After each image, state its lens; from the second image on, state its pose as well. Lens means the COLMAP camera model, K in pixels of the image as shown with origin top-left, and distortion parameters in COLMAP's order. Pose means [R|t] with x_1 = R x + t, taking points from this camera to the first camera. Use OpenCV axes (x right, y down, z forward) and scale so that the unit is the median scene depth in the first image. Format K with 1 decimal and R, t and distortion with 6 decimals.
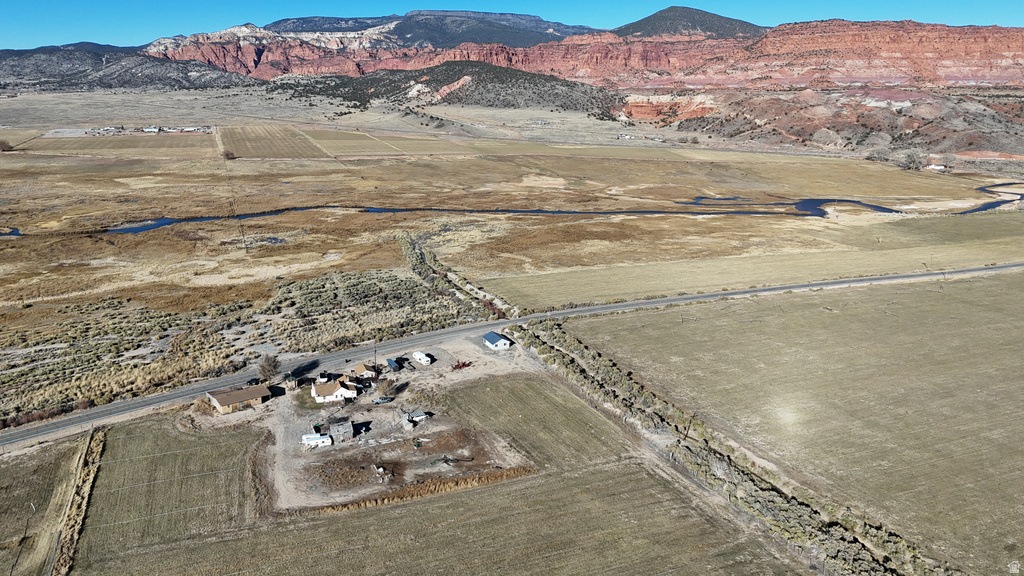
lens RADIAL K [[746.7, 0, 512.0], [0, 746.7, 288.0], [0, 0, 1]] dist [0.088074, -0.086638]
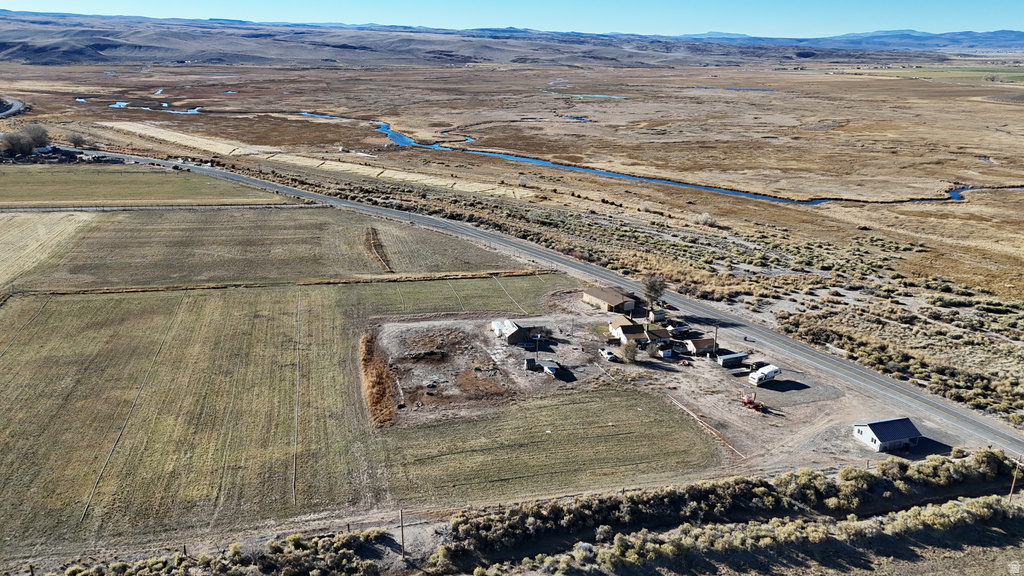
lens RADIAL K [[746.7, 0, 512.0], [0, 746.7, 288.0], [0, 0, 1]] dist [0.088074, -0.086638]
pose [[-0.117013, 0.294312, -0.948519, 0.417327], [-0.263968, 0.911509, 0.315392, -0.103114], [0.957407, 0.287284, -0.028969, 0.636822]]
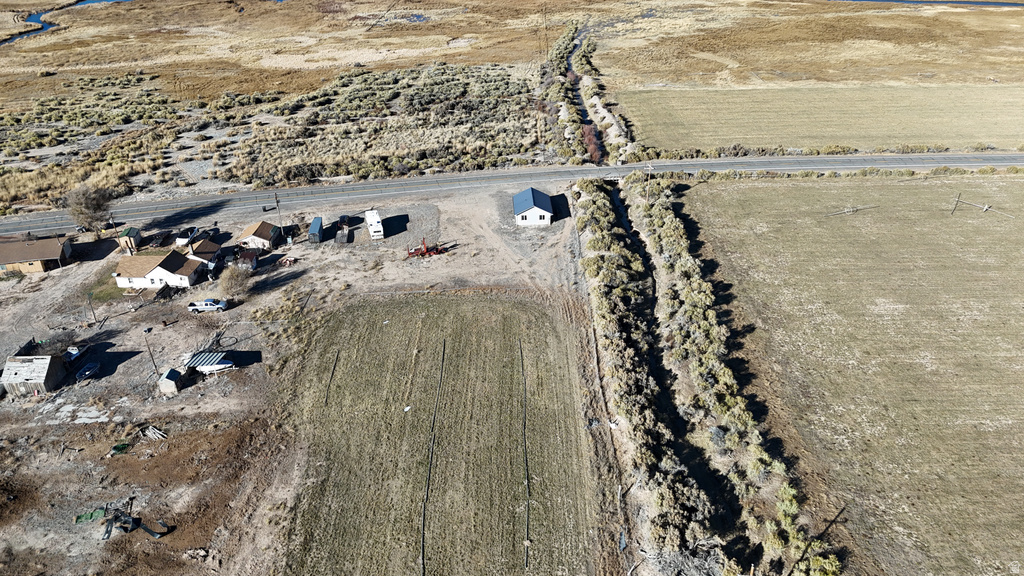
lens RADIAL K [[746.7, 0, 512.0], [0, 746.7, 288.0], [0, 0, 1]] dist [0.088074, -0.086638]
pose [[0.923628, 0.173064, -0.341995, 0.137590], [-0.083417, 0.961635, 0.261343, -0.010828], [0.374104, -0.212855, 0.902629, 0.430845]]
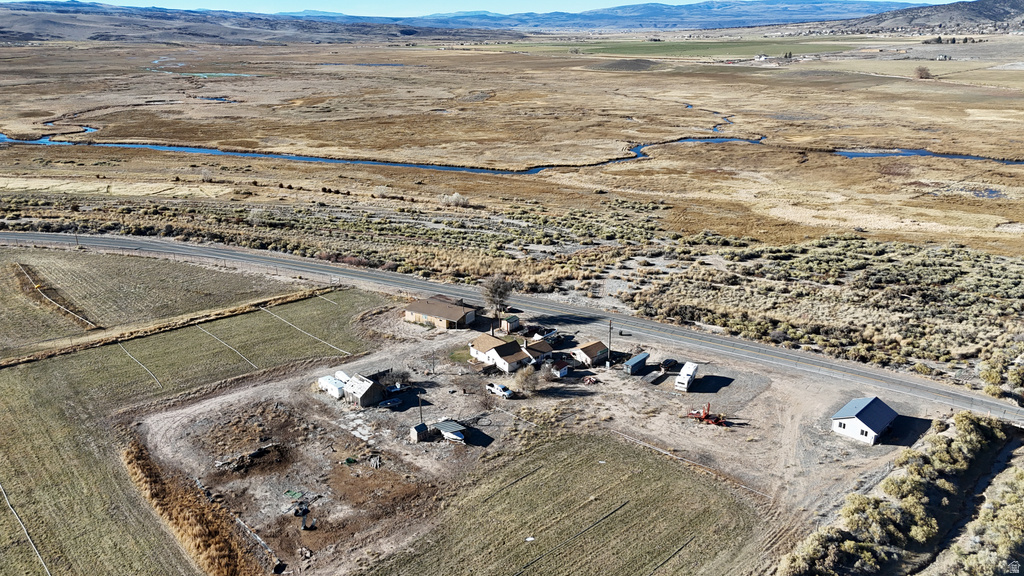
lens RADIAL K [[746.7, 0, 512.0], [0, 746.7, 288.0], [0, 0, 1]] dist [0.088074, -0.086638]
pose [[0.368107, 0.296379, -0.881281, 0.245363], [-0.236858, 0.946455, 0.219363, -0.047793], [0.899108, 0.127989, 0.418597, 0.521817]]
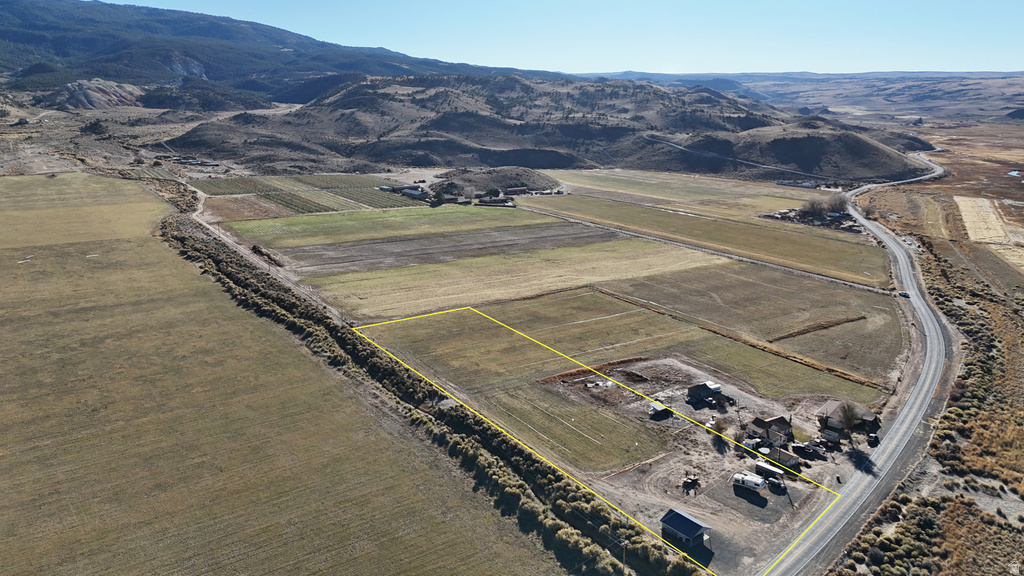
lens RADIAL K [[746.7, 0, 512.0], [0, 746.7, 288.0], [0, 0, 1]] dist [0.088074, -0.086638]
pose [[-0.977249, 0.045011, -0.207266, 0.213307], [-0.060682, 0.877037, 0.476575, -0.347281], [0.203231, 0.478310, -0.854352, 1.226762]]
